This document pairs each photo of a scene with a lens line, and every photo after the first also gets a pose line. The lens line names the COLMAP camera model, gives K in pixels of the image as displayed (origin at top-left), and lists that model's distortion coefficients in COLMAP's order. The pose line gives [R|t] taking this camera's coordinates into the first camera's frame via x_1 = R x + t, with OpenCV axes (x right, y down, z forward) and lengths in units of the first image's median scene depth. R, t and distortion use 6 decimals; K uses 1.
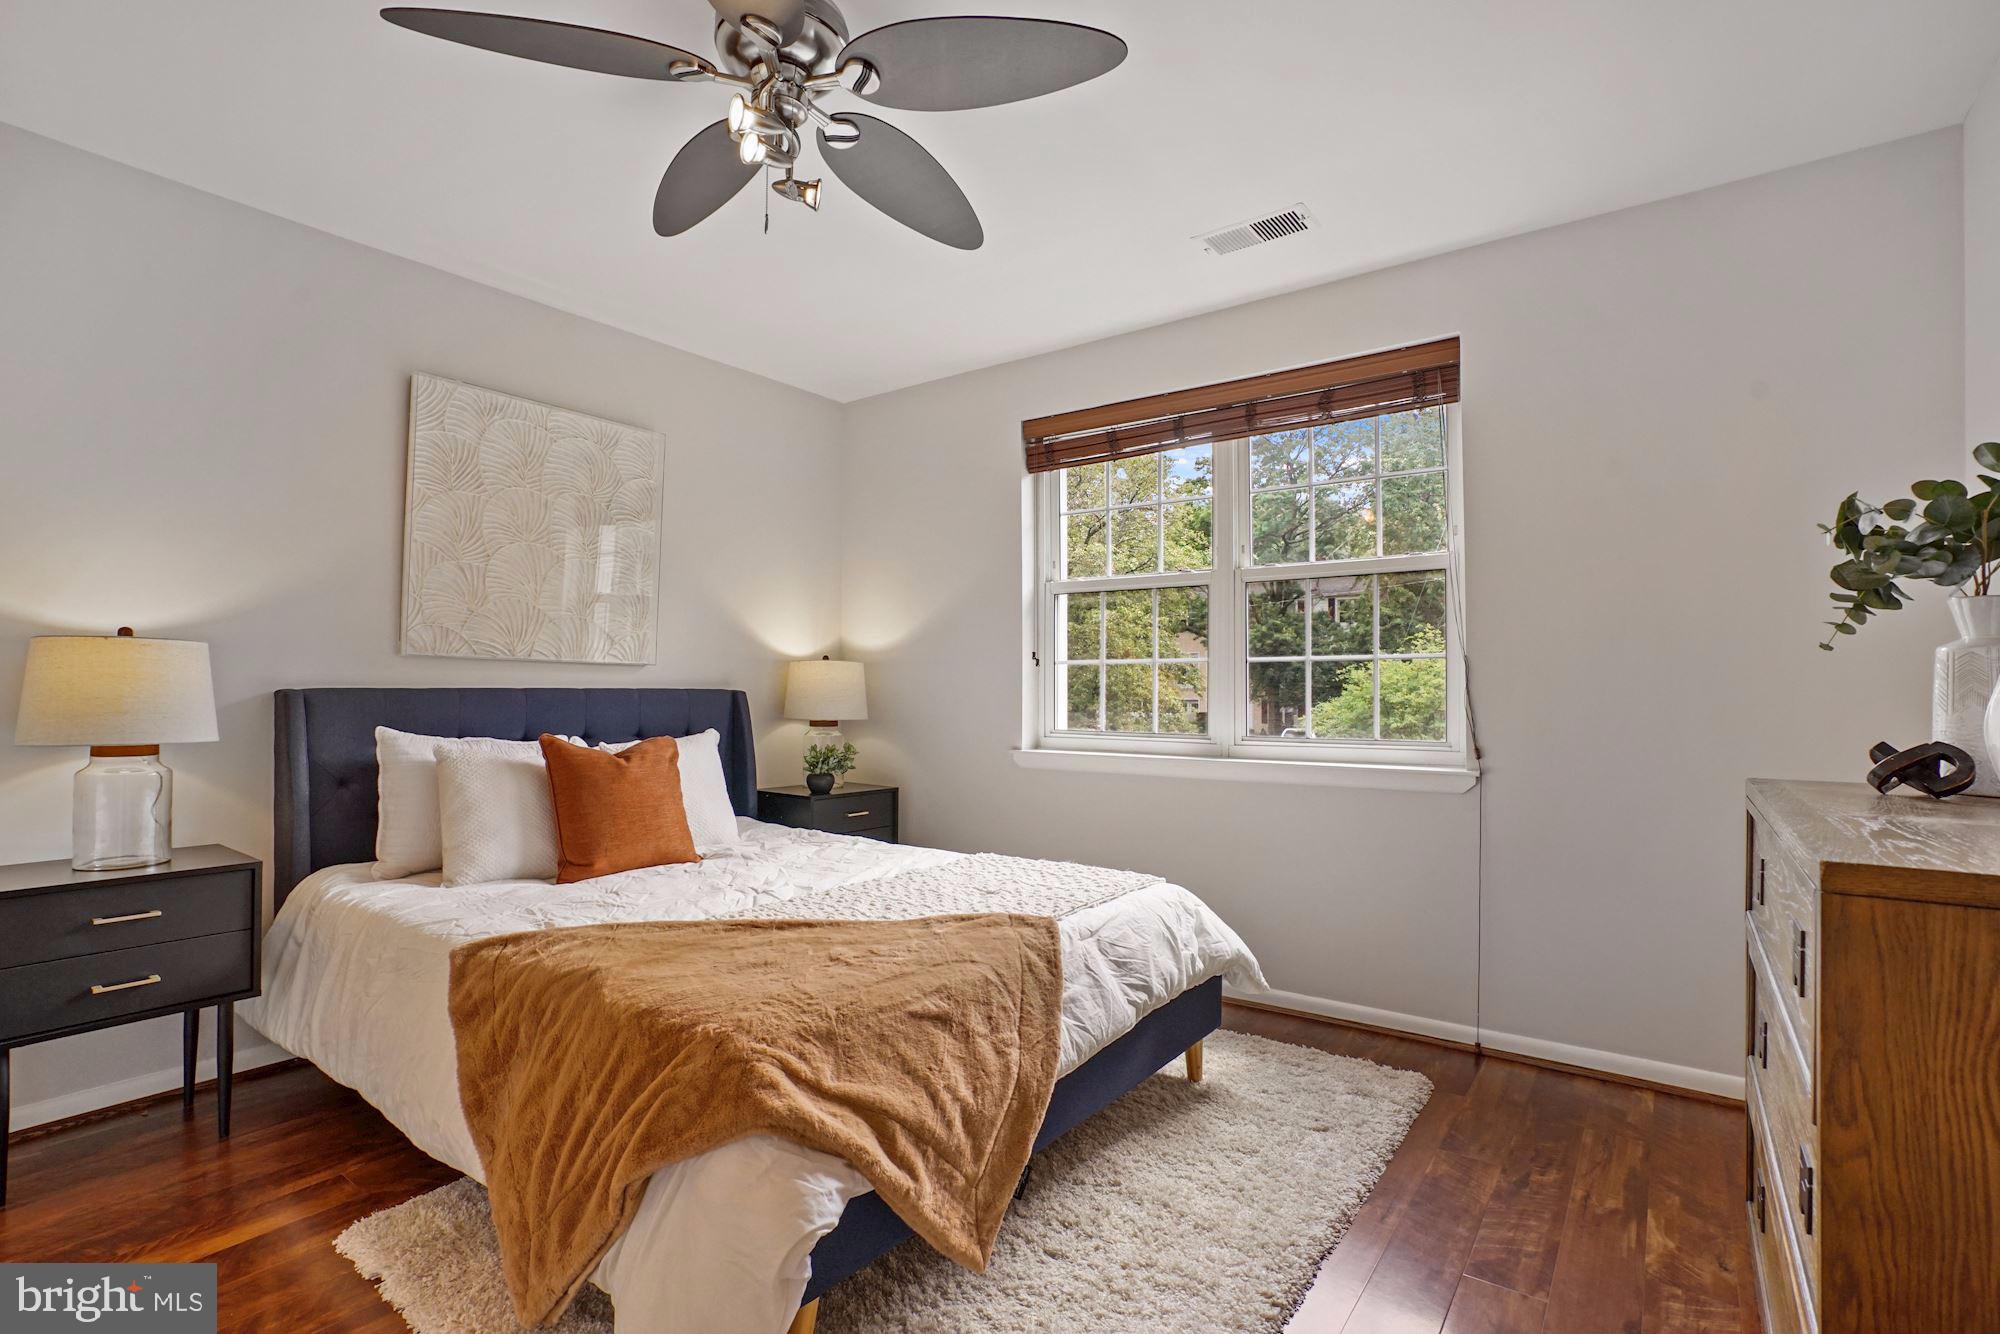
lens RADIAL K [[925.1, 0, 991.5], [0, 925.1, 686.4], [0, 0, 1]] dist [-0.029614, 0.006252]
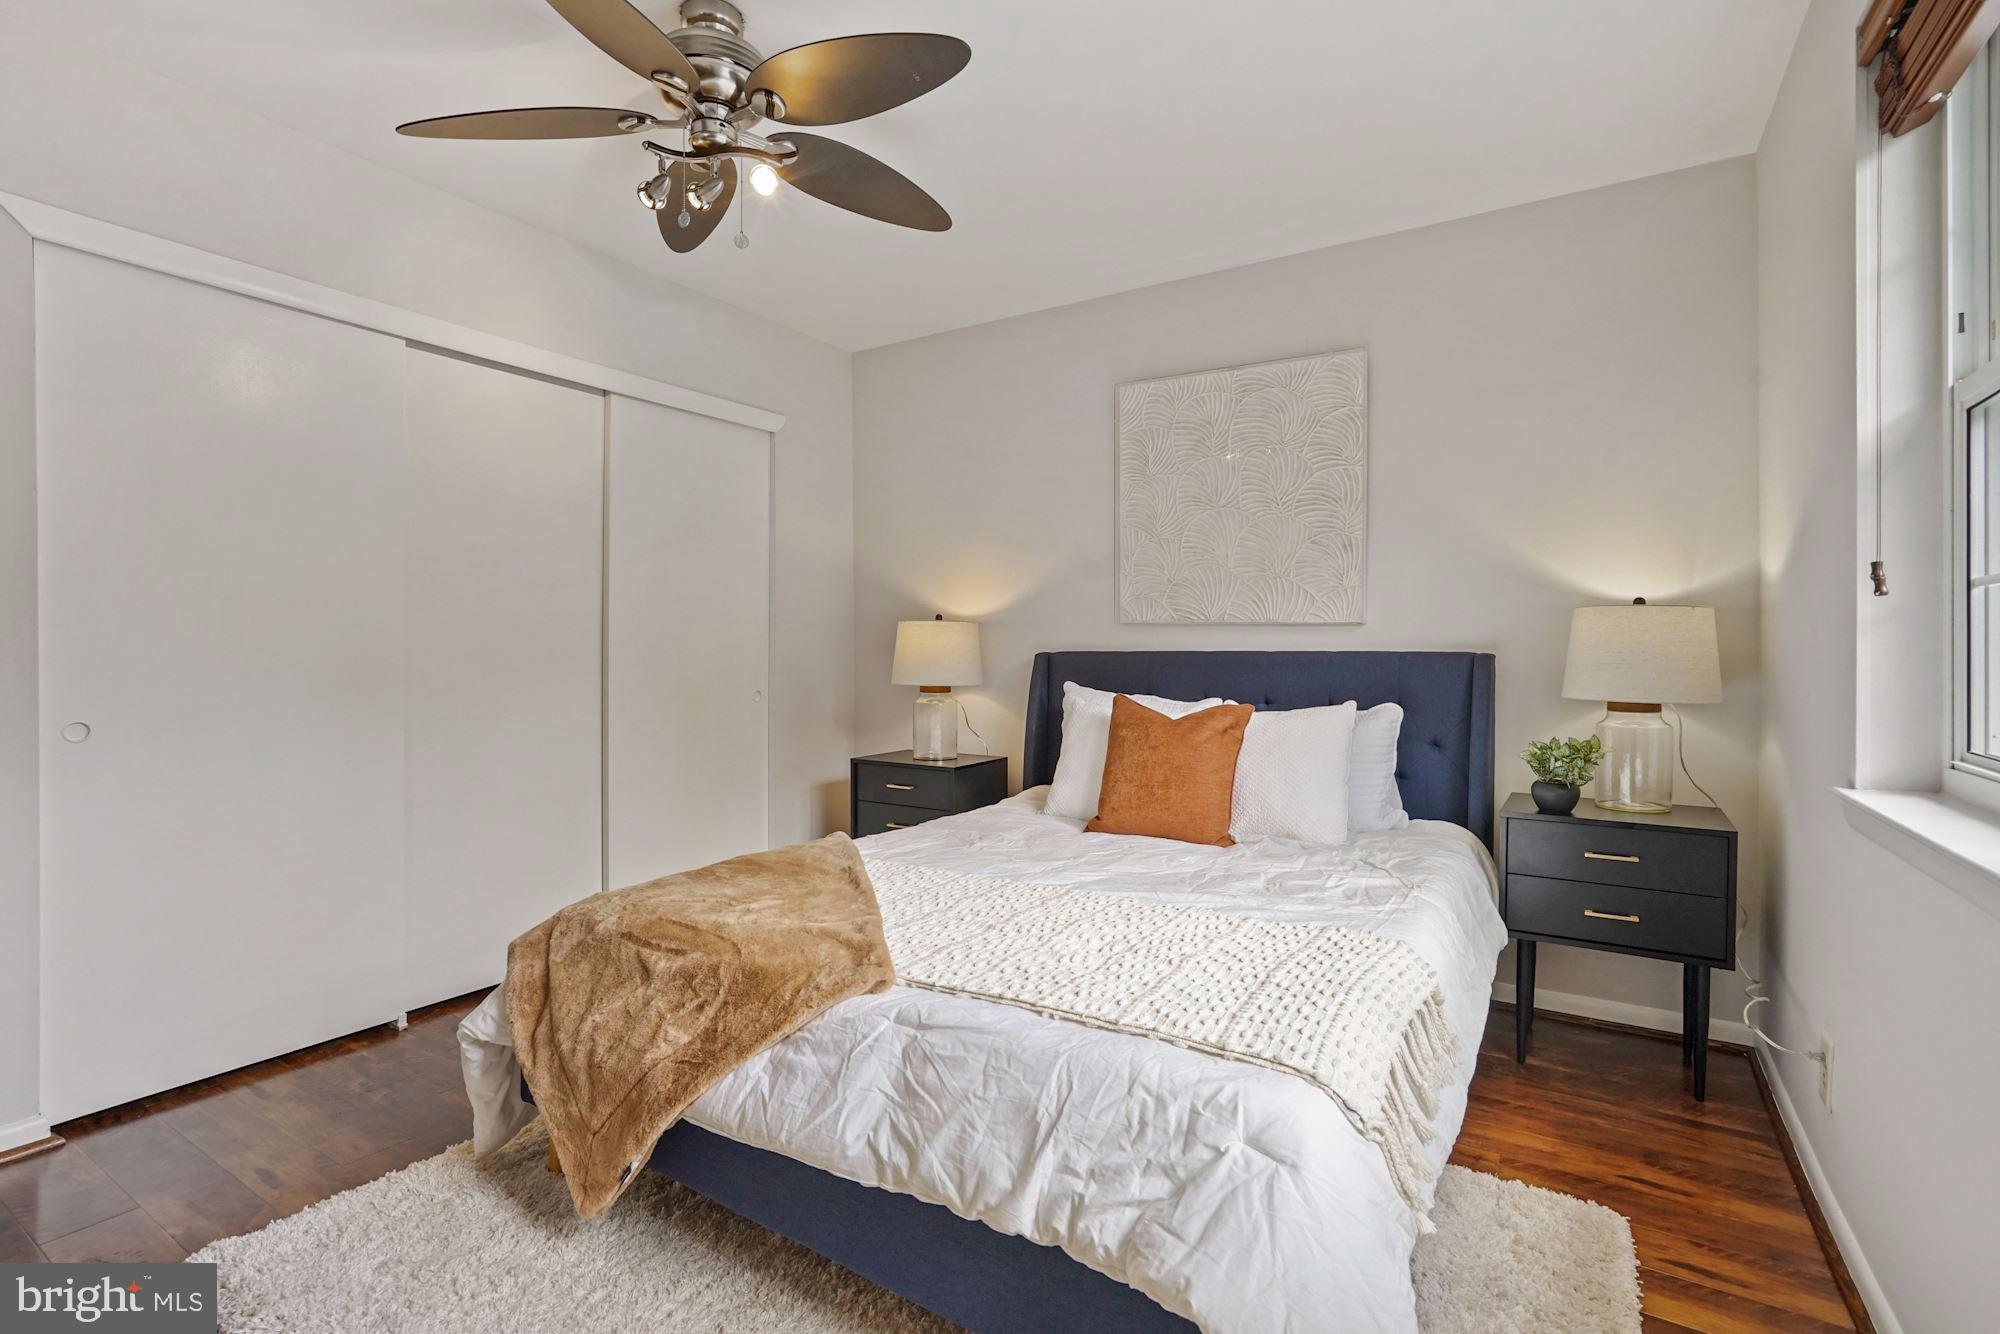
lens RADIAL K [[925.1, 0, 991.9], [0, 925.1, 646.6], [0, 0, 1]] dist [-0.029614, 0.006252]
pose [[0.078990, -0.007037, -0.996851, 0.527319], [0.003981, 0.999969, -0.006744, 0.003422], [0.996867, -0.003436, 0.079016, 0.691862]]
